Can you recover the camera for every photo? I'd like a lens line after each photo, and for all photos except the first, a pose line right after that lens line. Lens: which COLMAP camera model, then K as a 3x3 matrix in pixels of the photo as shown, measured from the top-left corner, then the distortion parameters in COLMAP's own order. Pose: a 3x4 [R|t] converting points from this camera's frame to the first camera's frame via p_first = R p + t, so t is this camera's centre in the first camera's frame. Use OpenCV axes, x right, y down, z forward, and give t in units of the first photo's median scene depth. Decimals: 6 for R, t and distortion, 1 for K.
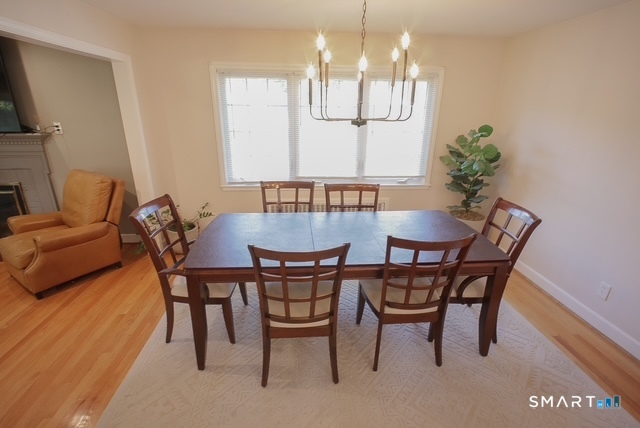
lens RADIAL K [[306.4, 0, 317.3], [0, 306.4, 213.7], [0, 0, 1]] dist [-0.017154, 0.001411]
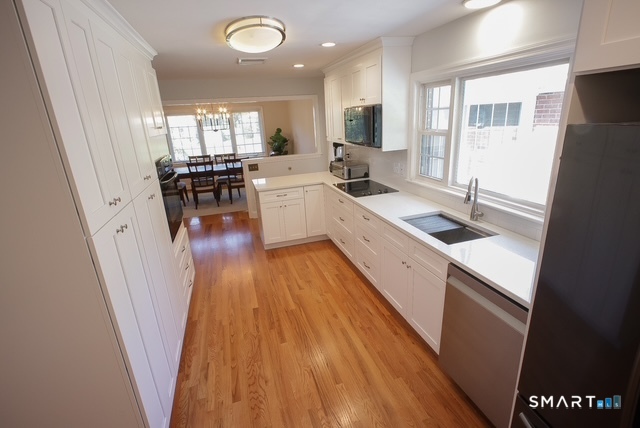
lens RADIAL K [[306.4, 0, 317.3], [0, 306.4, 213.7], [0, 0, 1]] dist [-0.017154, 0.001411]
pose [[0.974594, -0.129690, 0.182611, 0.331098], [0.136080, 0.990434, -0.022854, 0.569989], [-0.177900, 0.047123, 0.982920, -1.698338]]
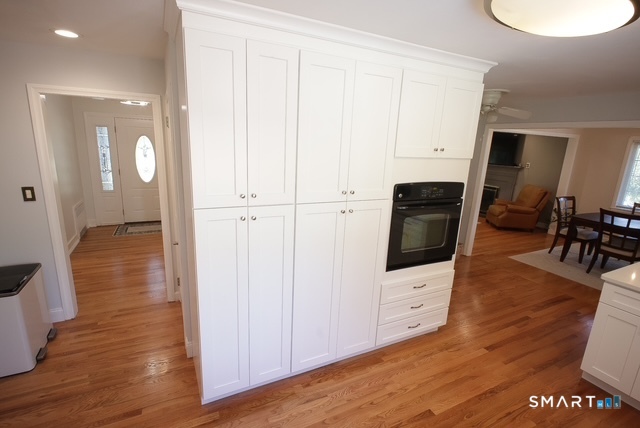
lens RADIAL K [[306.4, 0, 317.3], [0, 306.4, 213.7], [0, 0, 1]] dist [-0.017154, 0.001411]
pose [[0.374347, 0.216011, -0.901778, 0.709484], [-0.341517, 0.936248, 0.082497, 0.433929], [0.862108, 0.277090, 0.424253, -1.300268]]
